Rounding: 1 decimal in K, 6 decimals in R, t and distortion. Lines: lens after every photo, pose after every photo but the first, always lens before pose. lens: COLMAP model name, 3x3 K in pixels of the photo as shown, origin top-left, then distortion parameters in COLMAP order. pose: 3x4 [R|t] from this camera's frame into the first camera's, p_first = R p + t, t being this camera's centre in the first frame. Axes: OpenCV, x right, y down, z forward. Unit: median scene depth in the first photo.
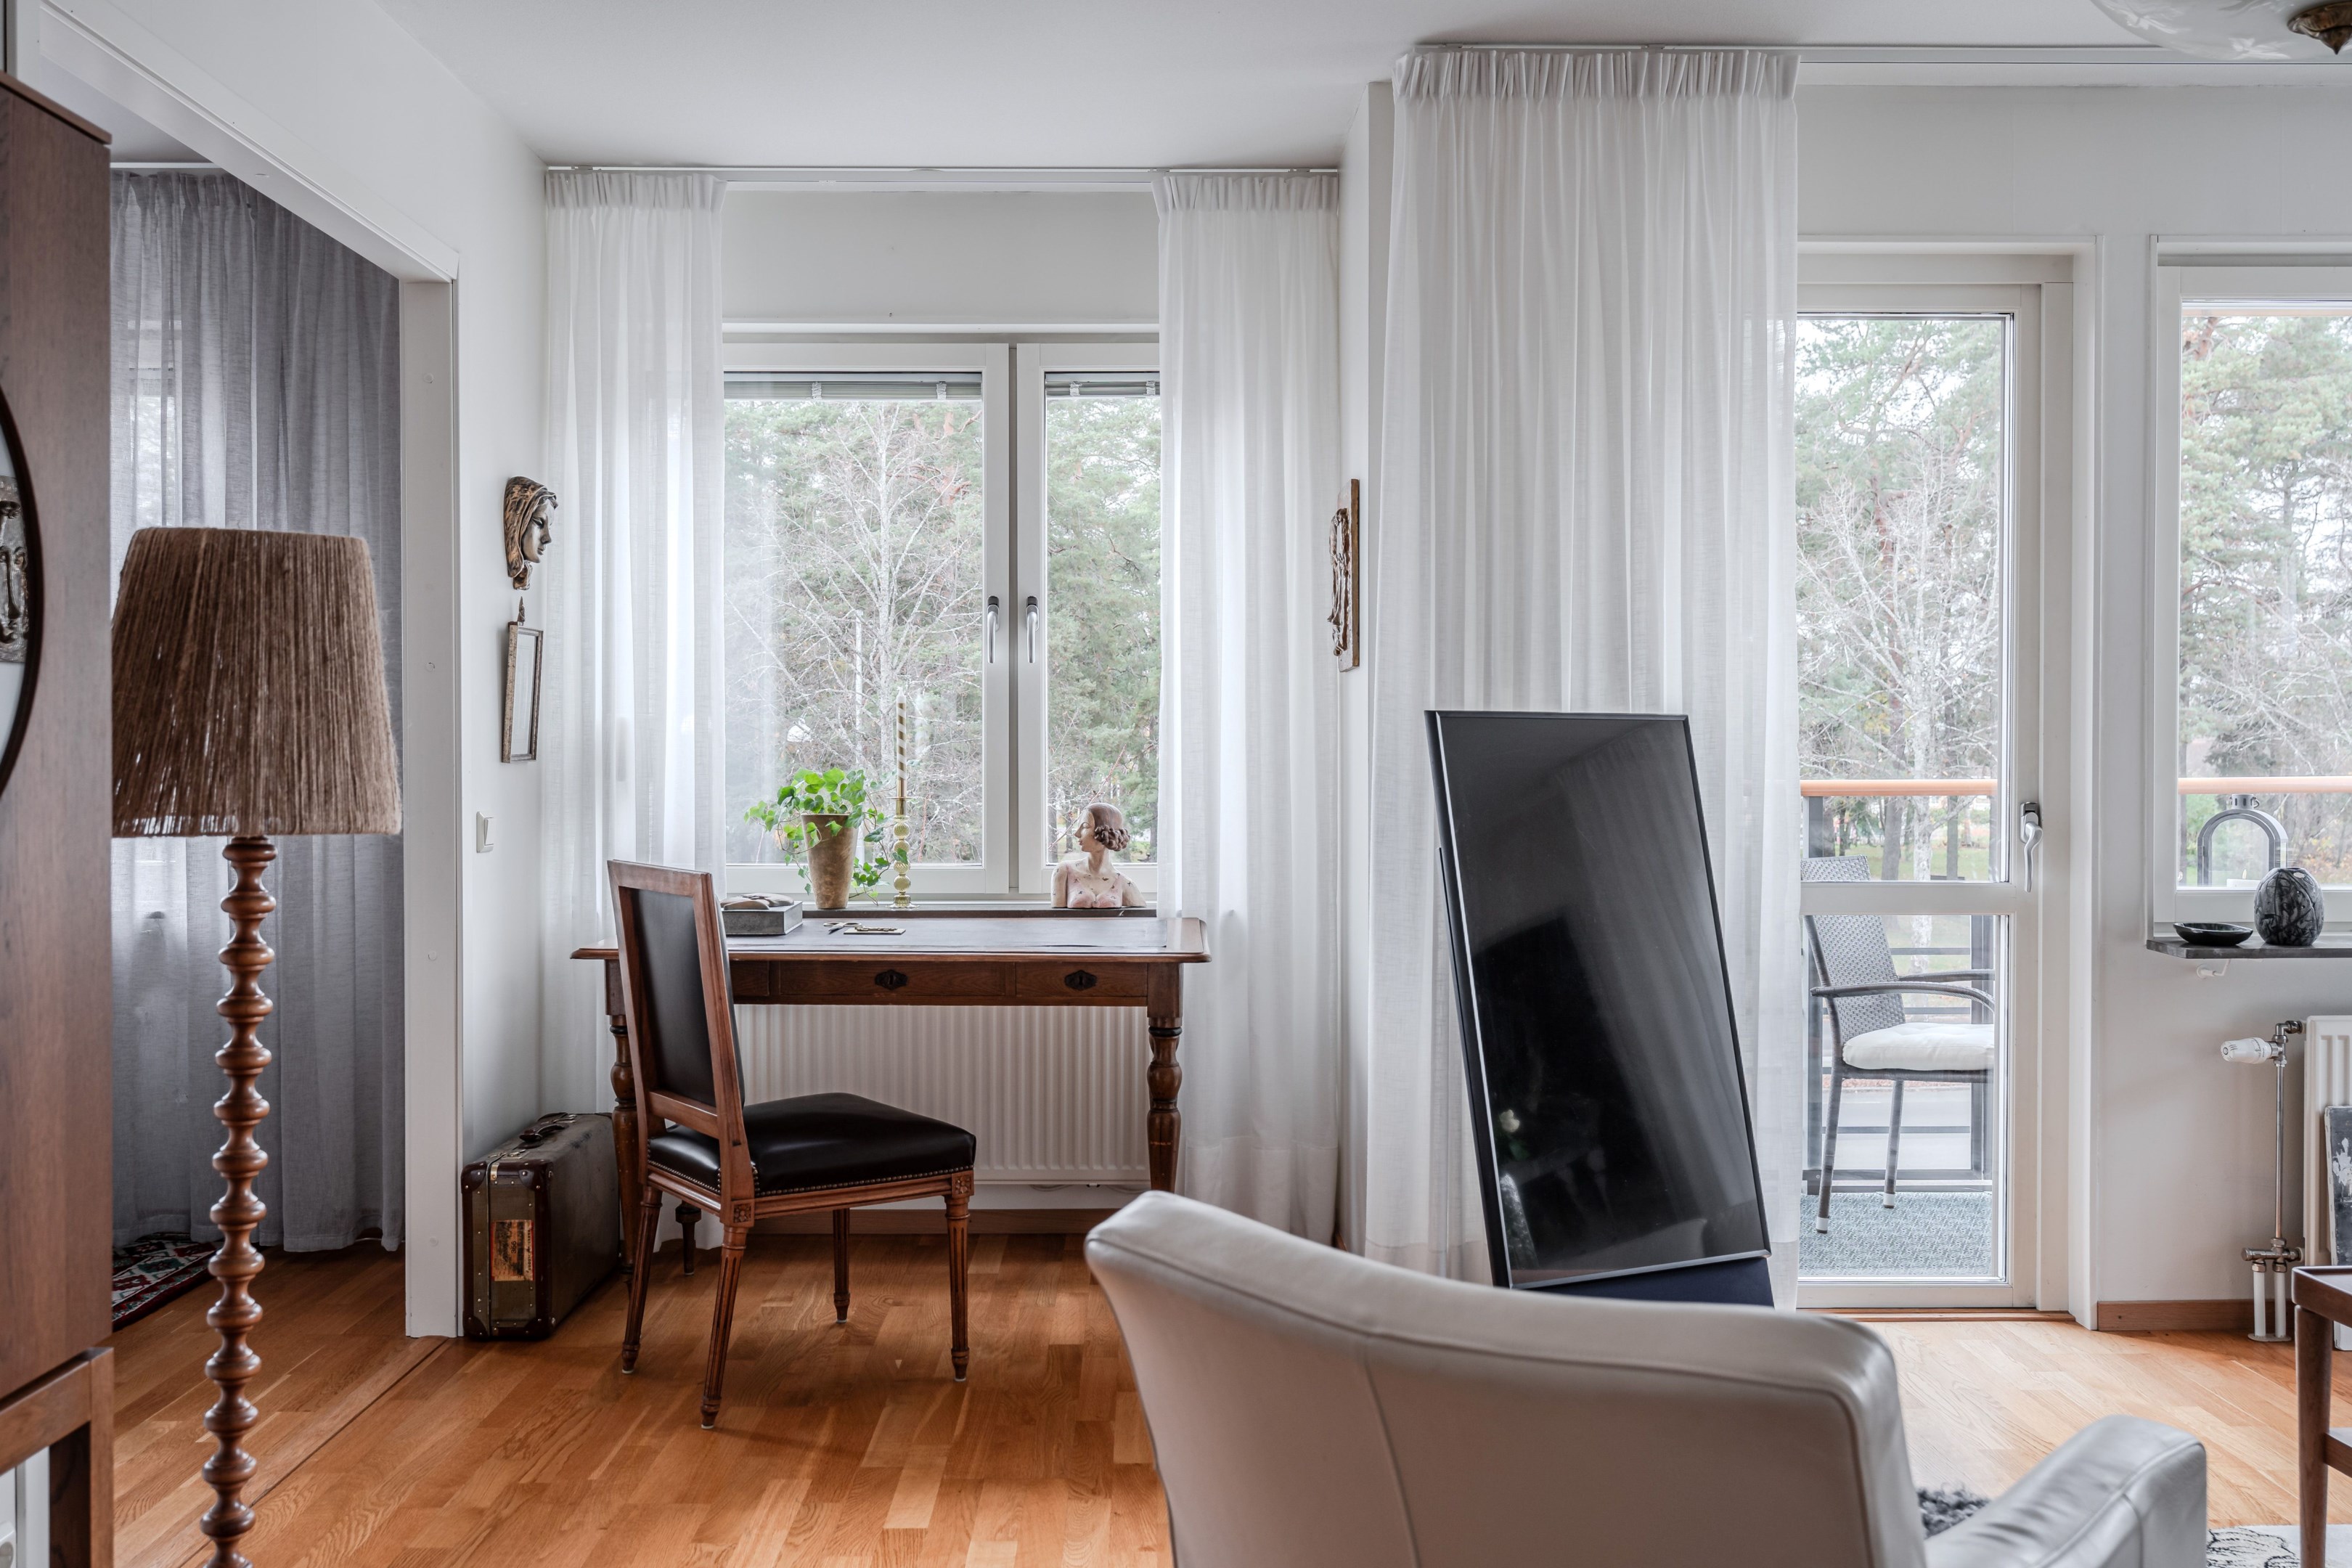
lens RADIAL K [[2022.7, 0, 1184.0], [0, 2022.7, 769.0], [0, 0, 1]] dist [-0.004081, -0.015310]
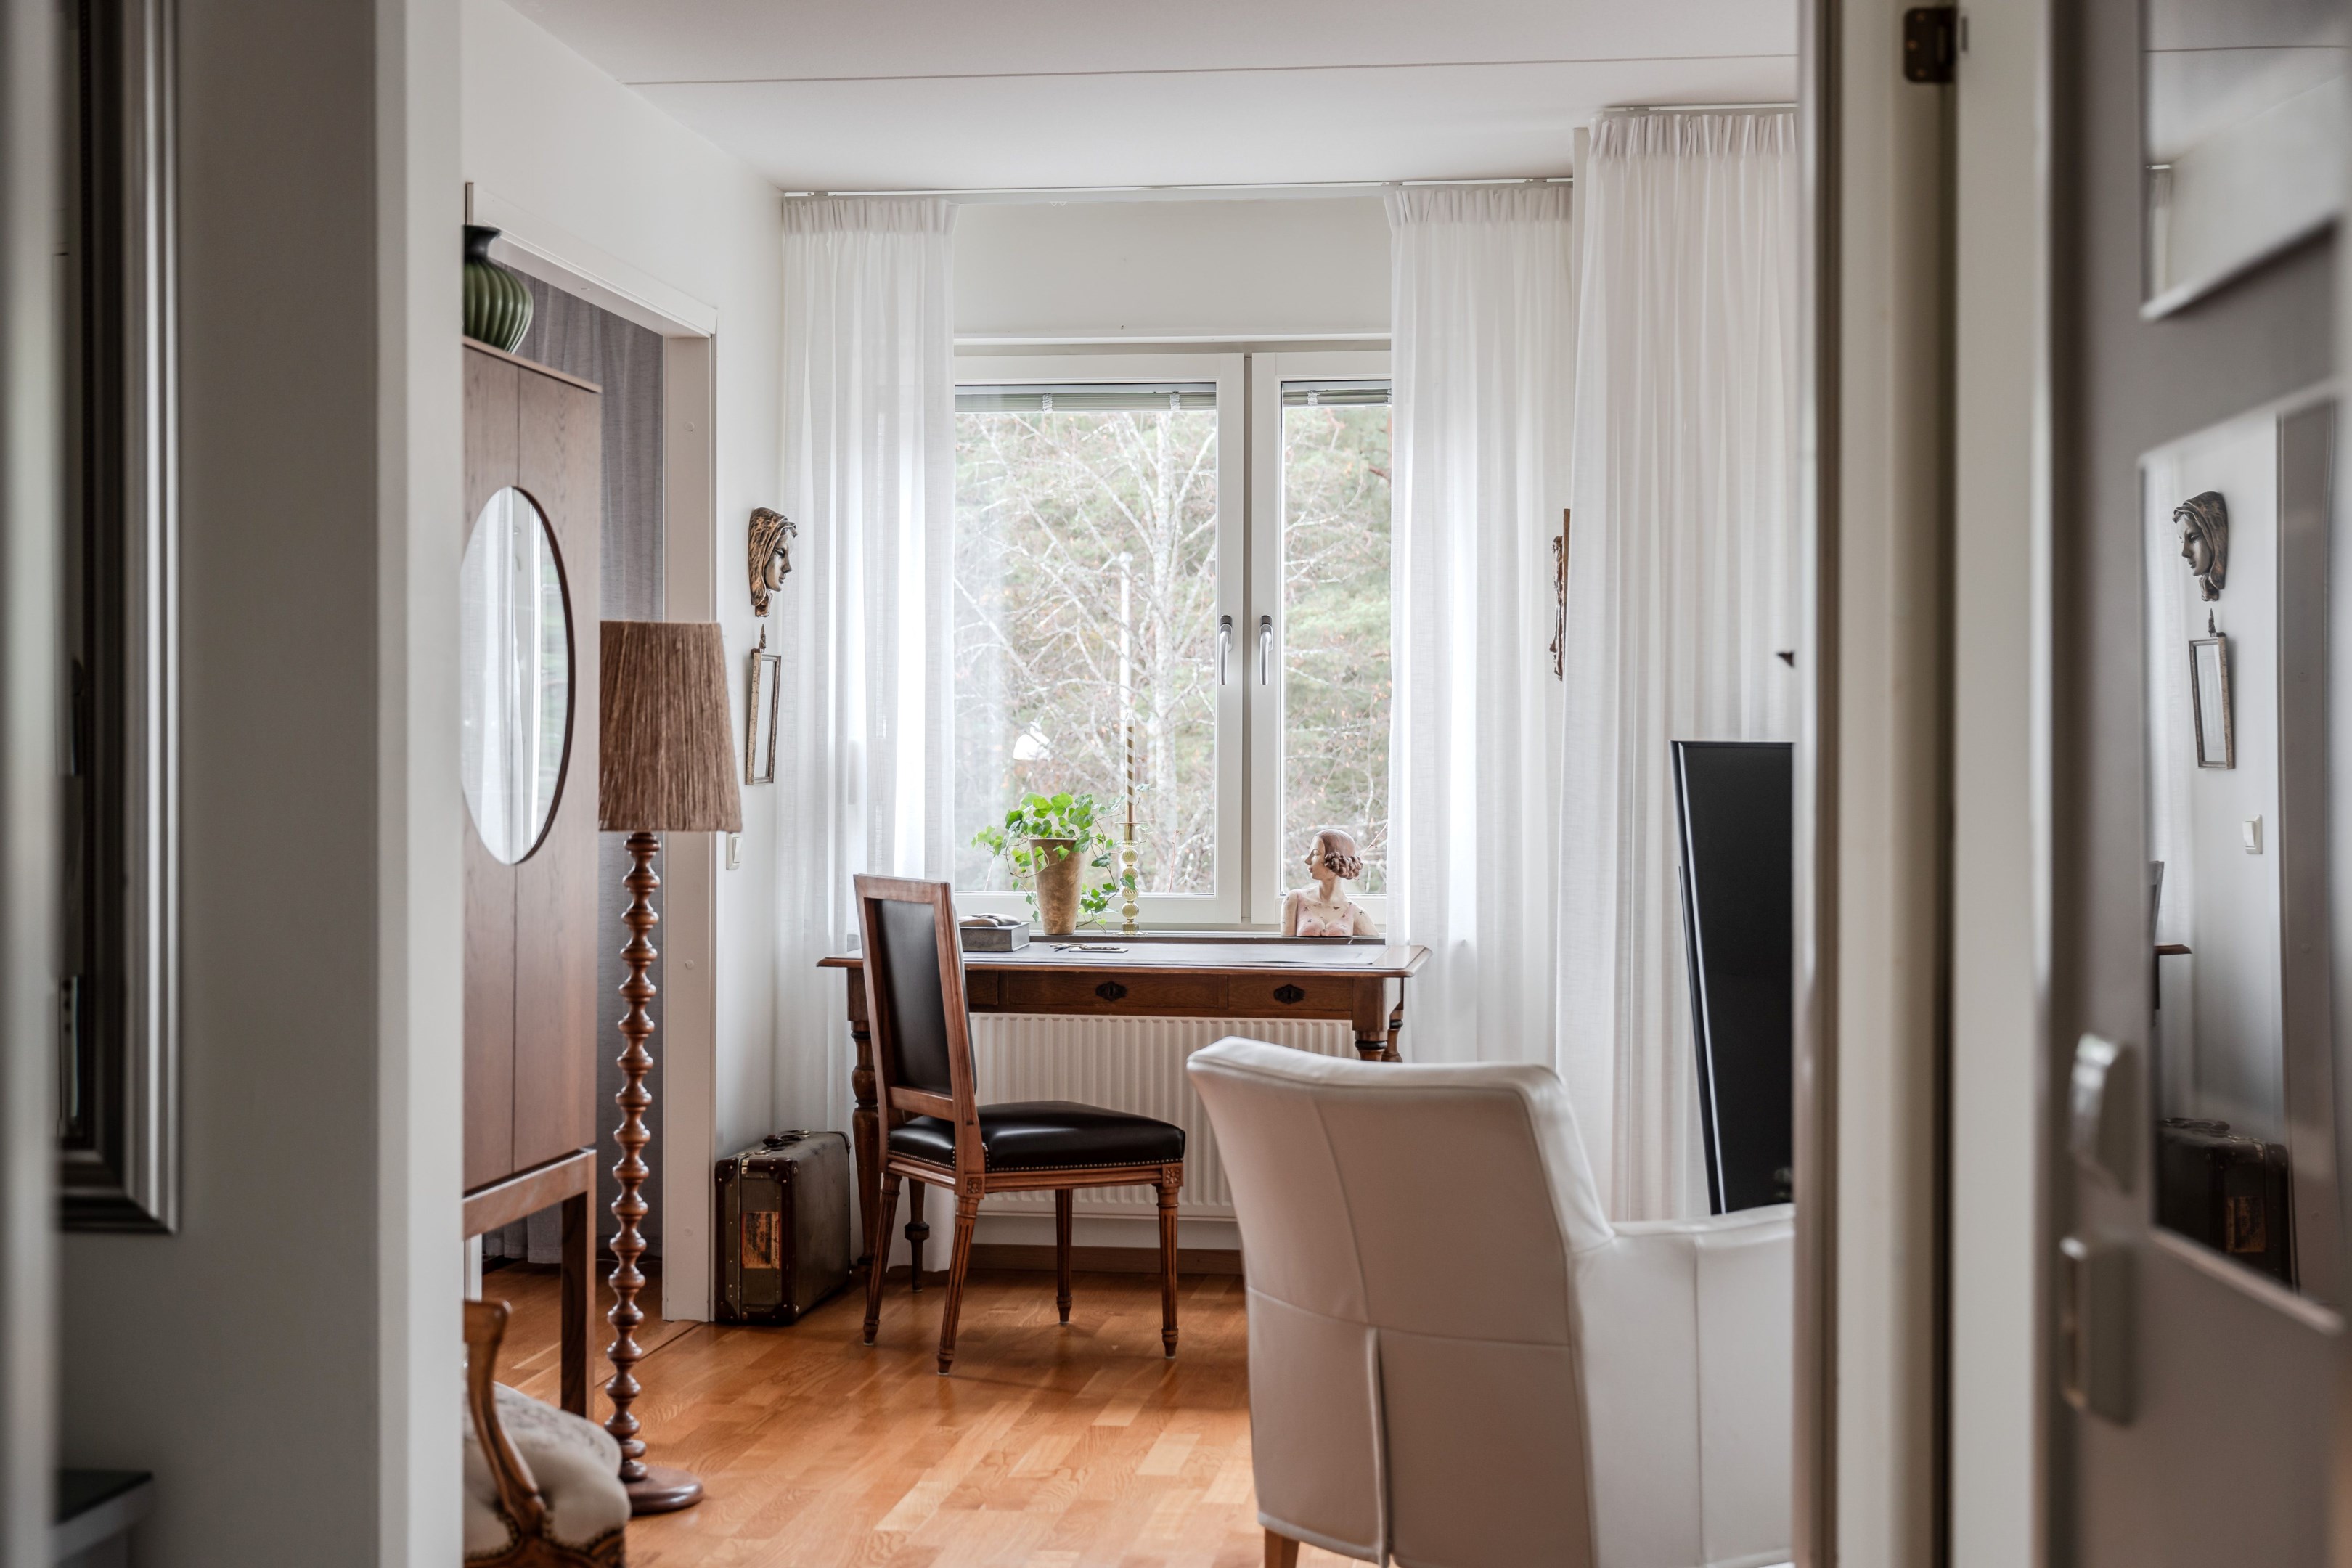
lens RADIAL K [[3514.0, 0, 1172.4], [0, 3514.0, 785.8], [0, 0, 1]] dist [-0.011656, 0.000000]
pose [[0.988995, 0.004440, -0.147879, 0.143303], [-0.005338, 0.999970, -0.005681, 0.006253], [0.147850, 0.006408, 0.988989, -0.736981]]
